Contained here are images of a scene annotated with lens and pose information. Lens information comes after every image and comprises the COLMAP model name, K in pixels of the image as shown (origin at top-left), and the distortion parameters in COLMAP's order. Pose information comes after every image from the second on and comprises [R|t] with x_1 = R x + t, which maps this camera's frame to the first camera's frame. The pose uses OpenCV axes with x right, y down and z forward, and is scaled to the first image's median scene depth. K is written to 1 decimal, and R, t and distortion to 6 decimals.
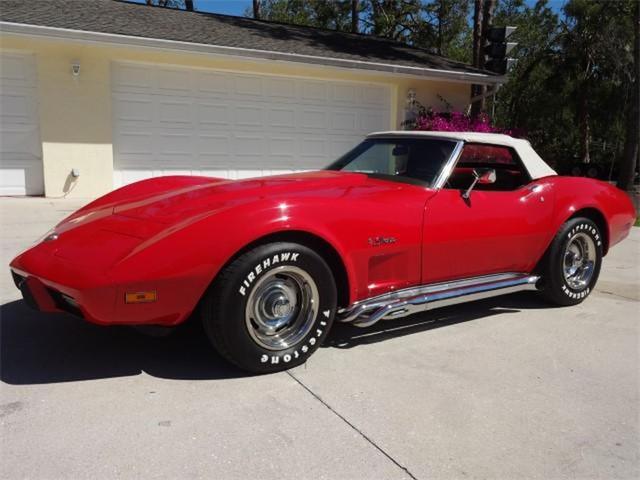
lens RADIAL K [[565.9, 0, 322.3], [0, 565.9, 244.1], [0, 0, 1]] dist [-0.008473, 0.010501]
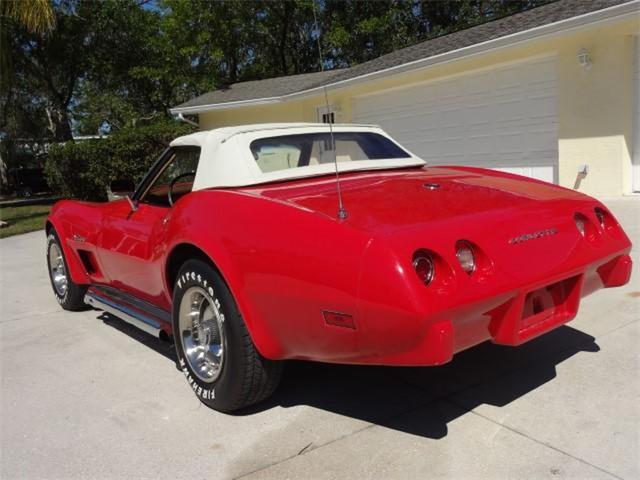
lens RADIAL K [[565.9, 0, 318.6], [0, 565.9, 242.9], [0, 0, 1]] dist [-0.008473, 0.010501]
pose [[0.059521, 0.118542, -0.991163, 1.107992], [-0.098228, 0.988800, 0.112361, -0.151734], [0.993382, 0.090673, 0.070498, 1.149493]]
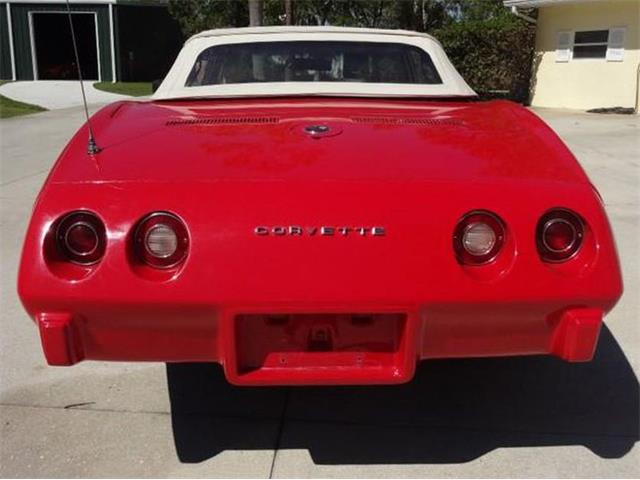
lens RADIAL K [[605.4, 0, 314.2], [0, 605.4, 234.8], [0, 0, 1]] dist [-0.001467, 0.000000]
pose [[-0.546593, 0.193818, -0.814660, 0.879411], [-0.156546, 0.932045, 0.326780, -0.233111], [0.822636, 0.306147, -0.479108, 1.562857]]
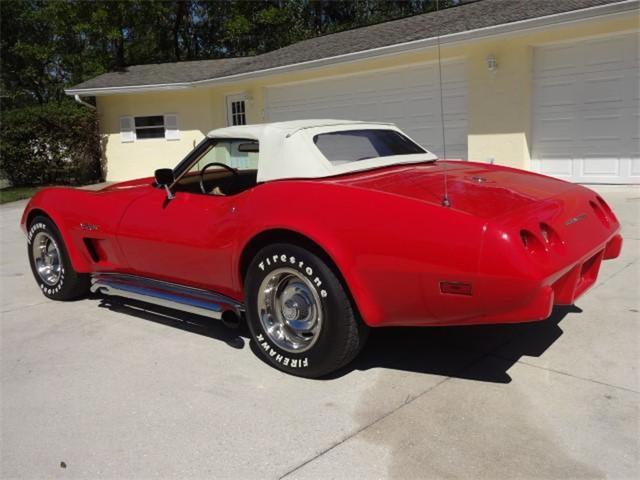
lens RADIAL K [[565.9, 0, 321.9], [0, 565.9, 239.6], [0, 0, 1]] dist [-0.008473, 0.010501]
pose [[0.281815, 0.131862, -0.950364, 1.155376], [-0.109385, 0.988469, 0.104713, -0.132282], [0.953213, 0.074446, 0.292989, 0.899649]]
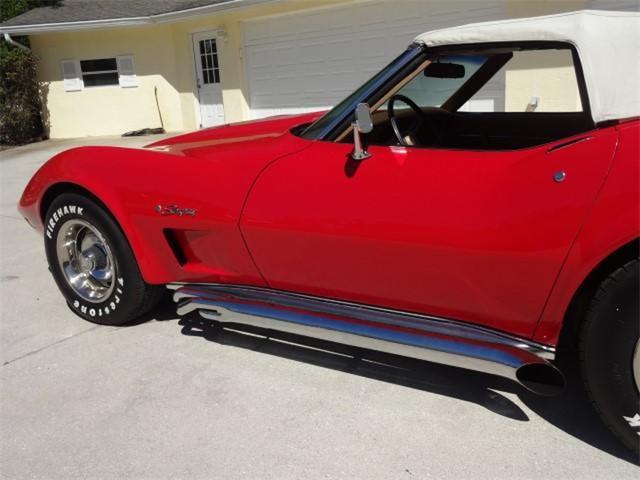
lens RADIAL K [[565.9, 0, 325.9], [0, 565.9, 240.6], [0, 0, 1]] dist [-0.008473, 0.010501]
pose [[0.402097, 0.196400, -0.894285, 0.686280], [-0.080198, 0.980524, 0.179281, -0.092888], [0.912078, -0.000368, 0.410016, 0.697631]]
